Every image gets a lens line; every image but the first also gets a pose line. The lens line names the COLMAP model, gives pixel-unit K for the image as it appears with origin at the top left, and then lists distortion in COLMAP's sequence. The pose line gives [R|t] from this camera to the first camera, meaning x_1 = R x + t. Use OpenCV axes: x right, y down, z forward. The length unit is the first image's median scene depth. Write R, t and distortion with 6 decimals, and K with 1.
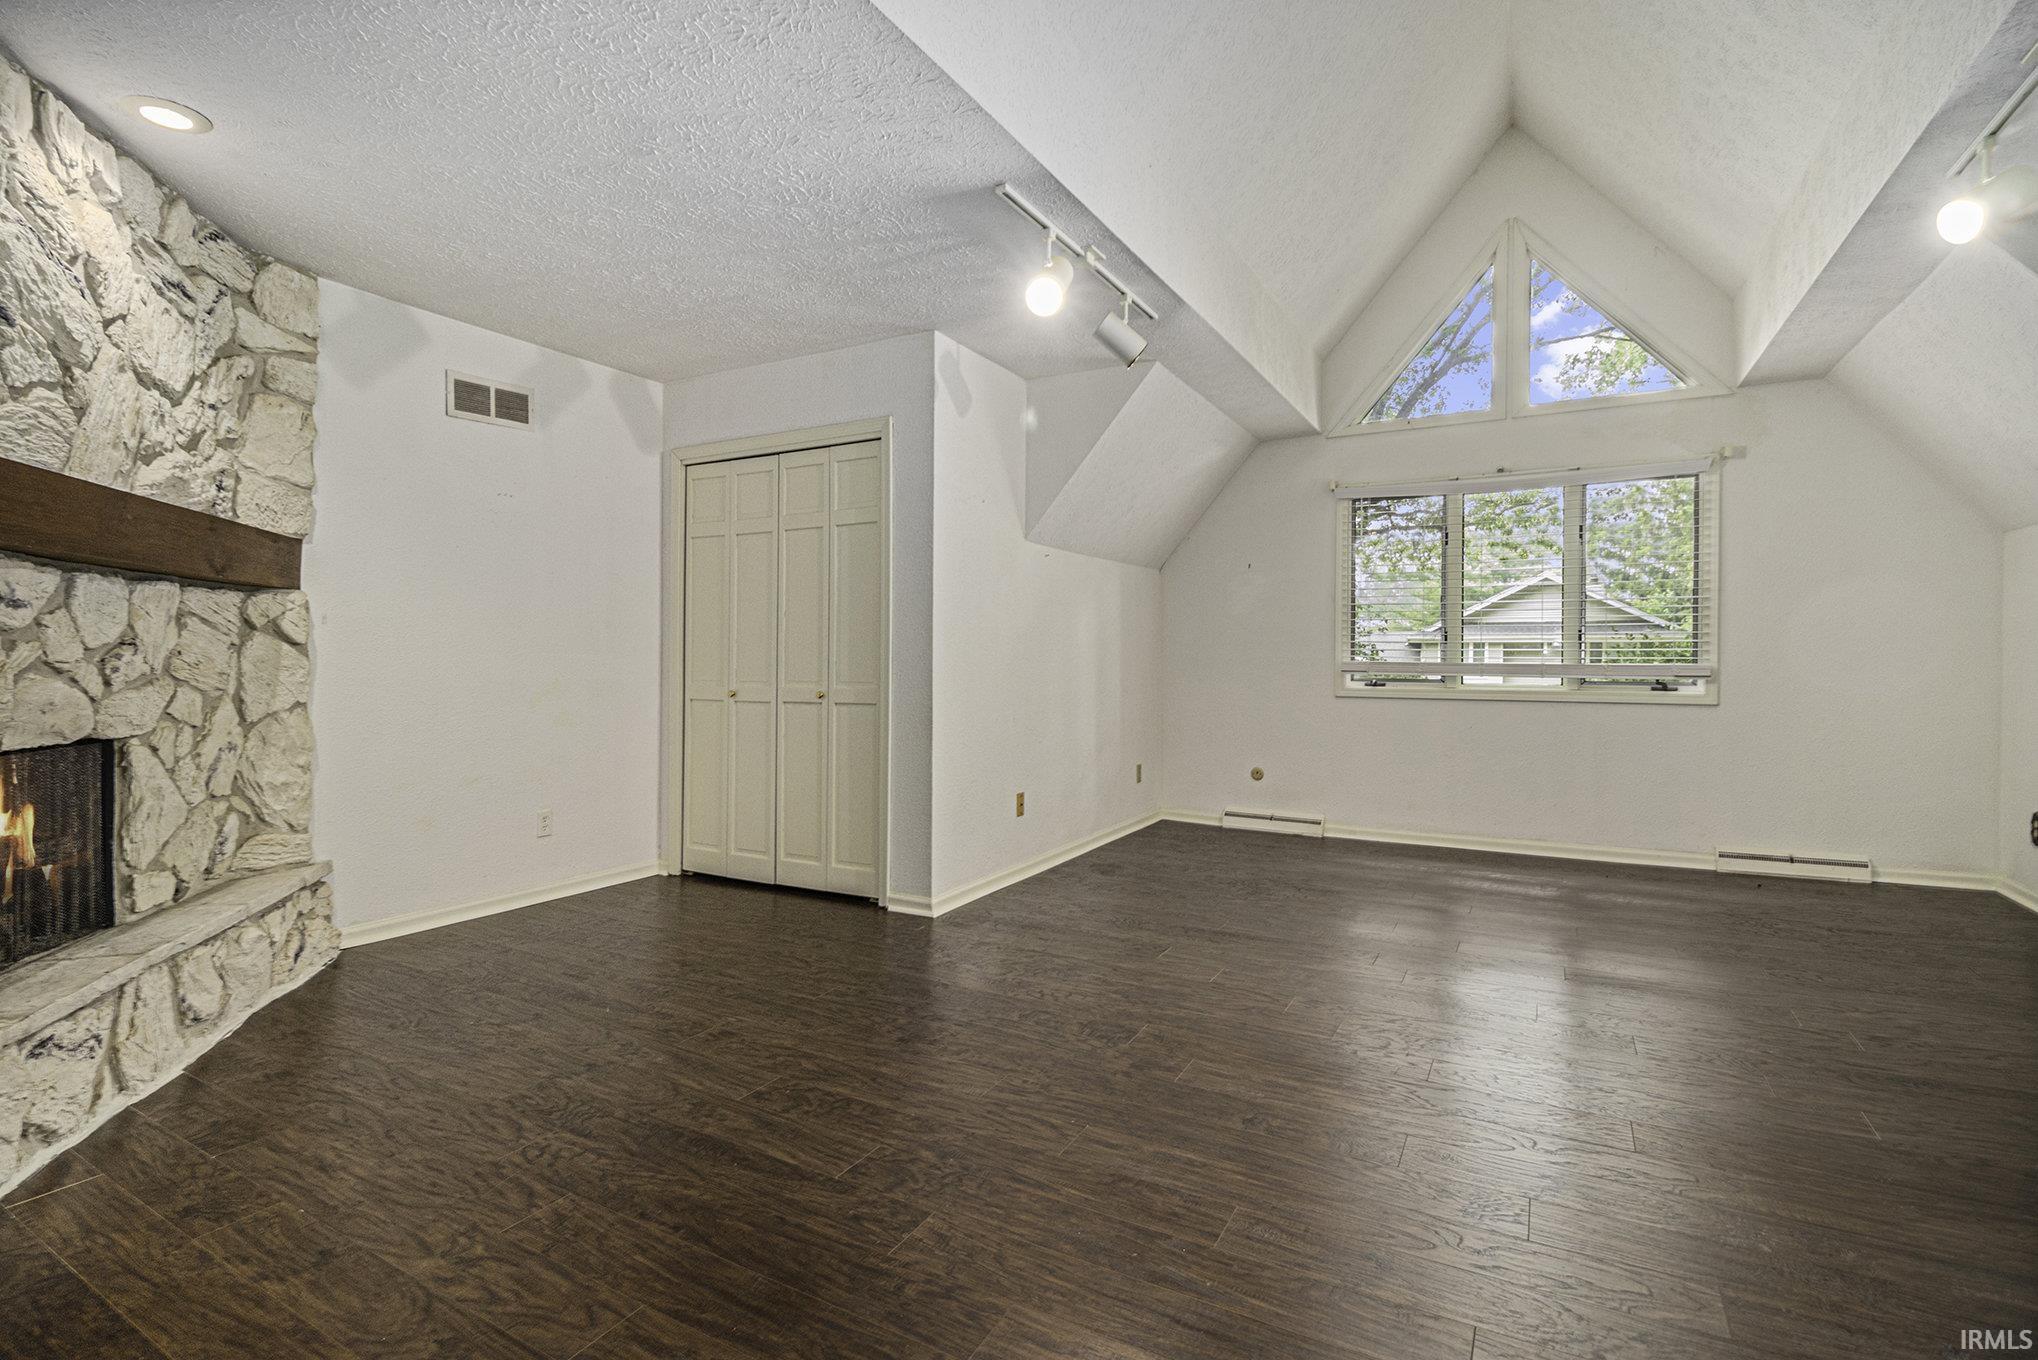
lens RADIAL K [[959.6, 0, 1014.9], [0, 959.6, 666.5], [0, 0, 1]] dist [-0.006870, -0.005847]
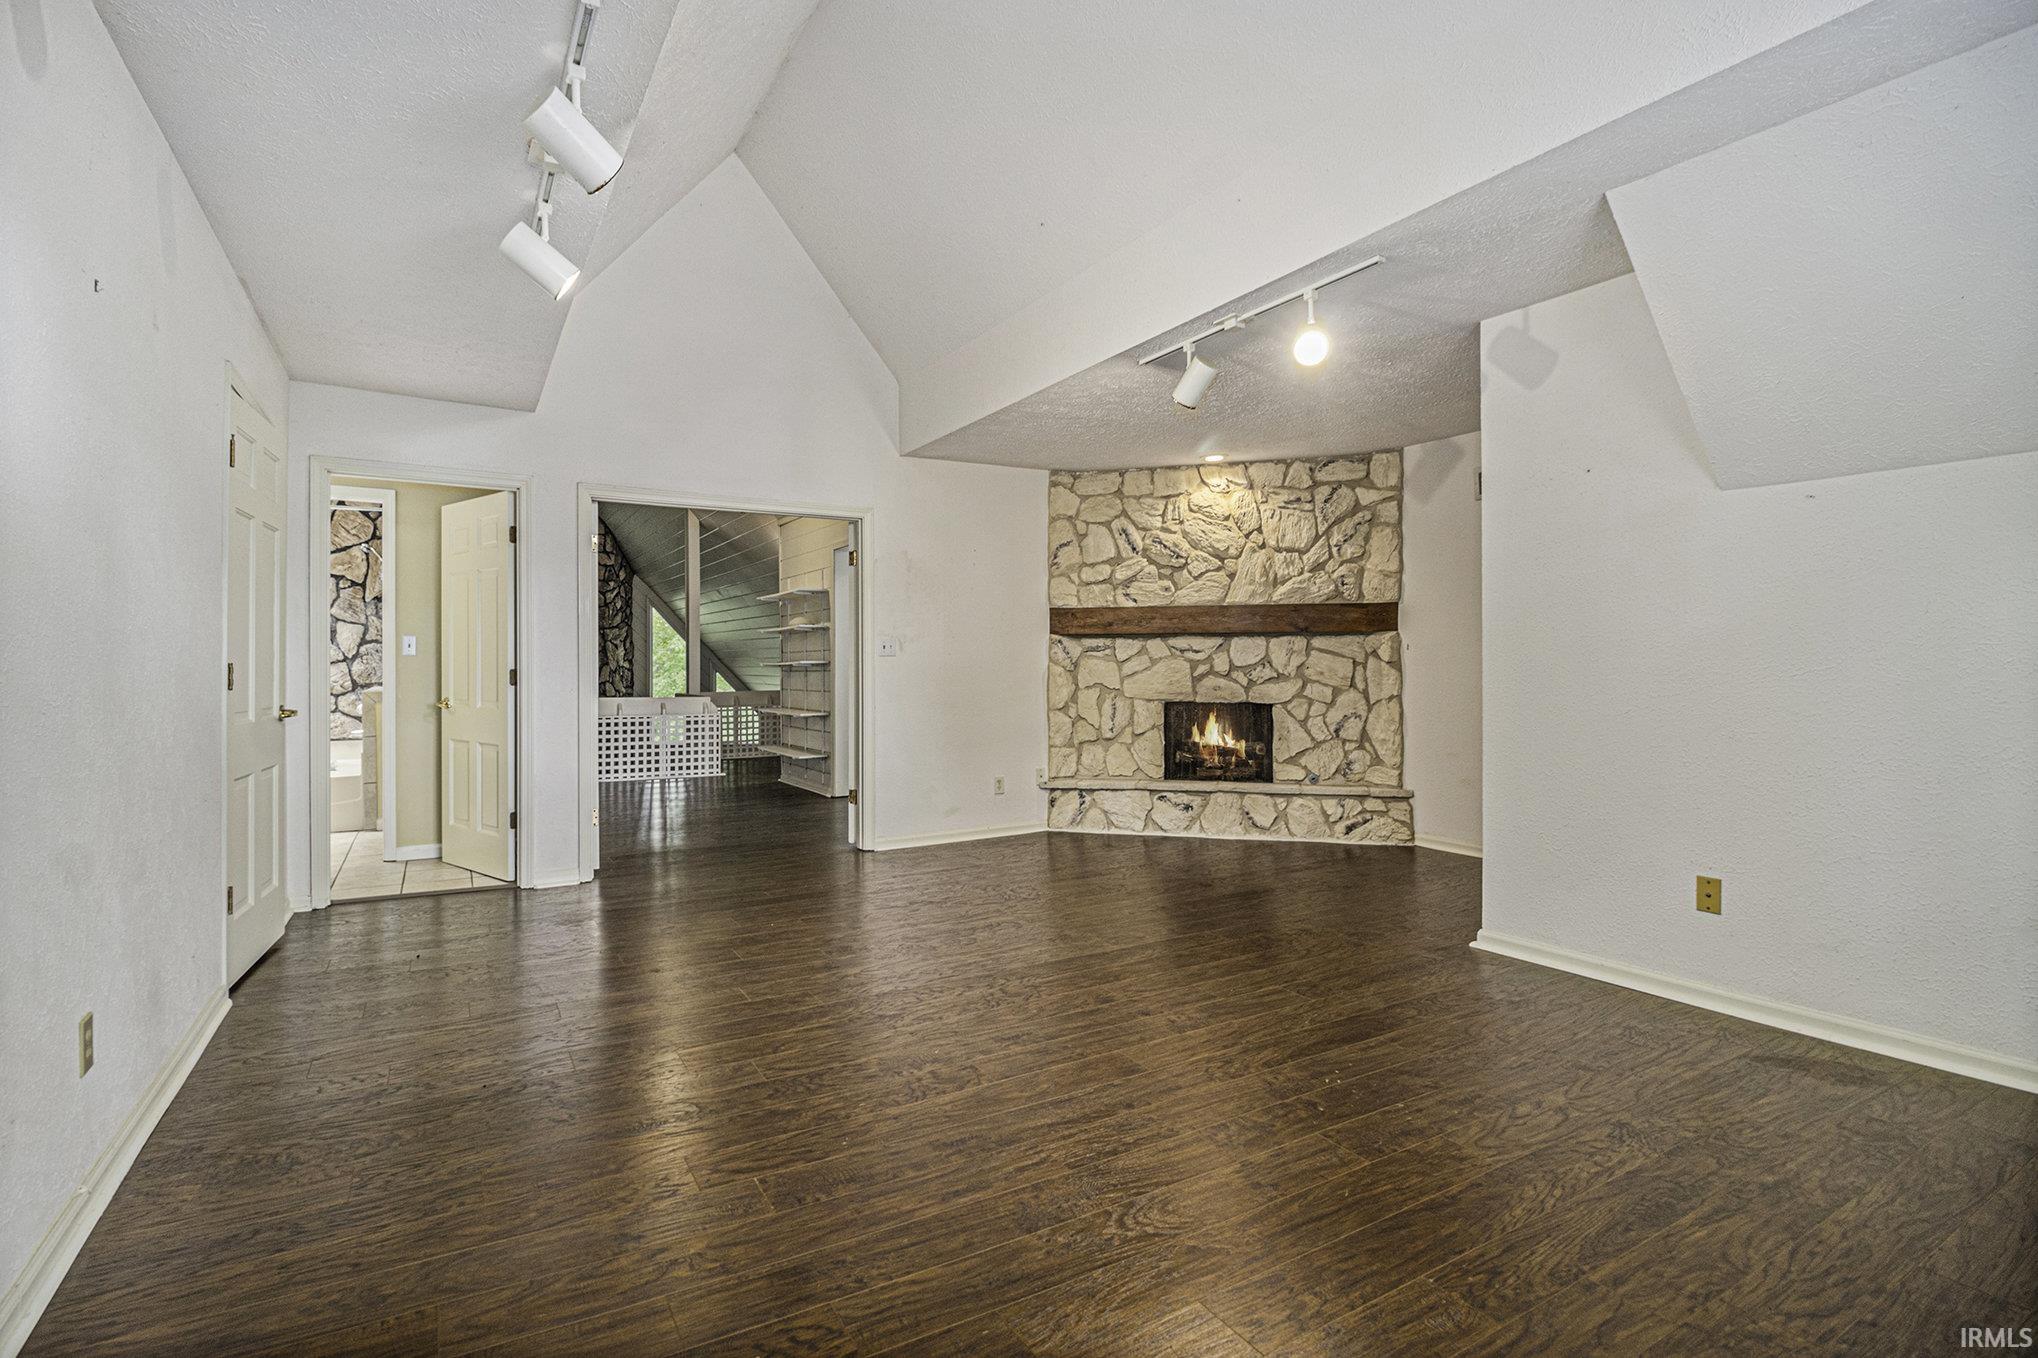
lens RADIAL K [[959.6, 0, 1020.3], [0, 959.6, 678.7], [0, 0, 1]] dist [-0.006870, -0.005847]
pose [[-0.497997, 0.010232, -0.867118, 1.144139], [-0.004864, 0.999882, 0.014592, -0.014907], [0.867165, 0.011485, -0.497888, 1.299277]]
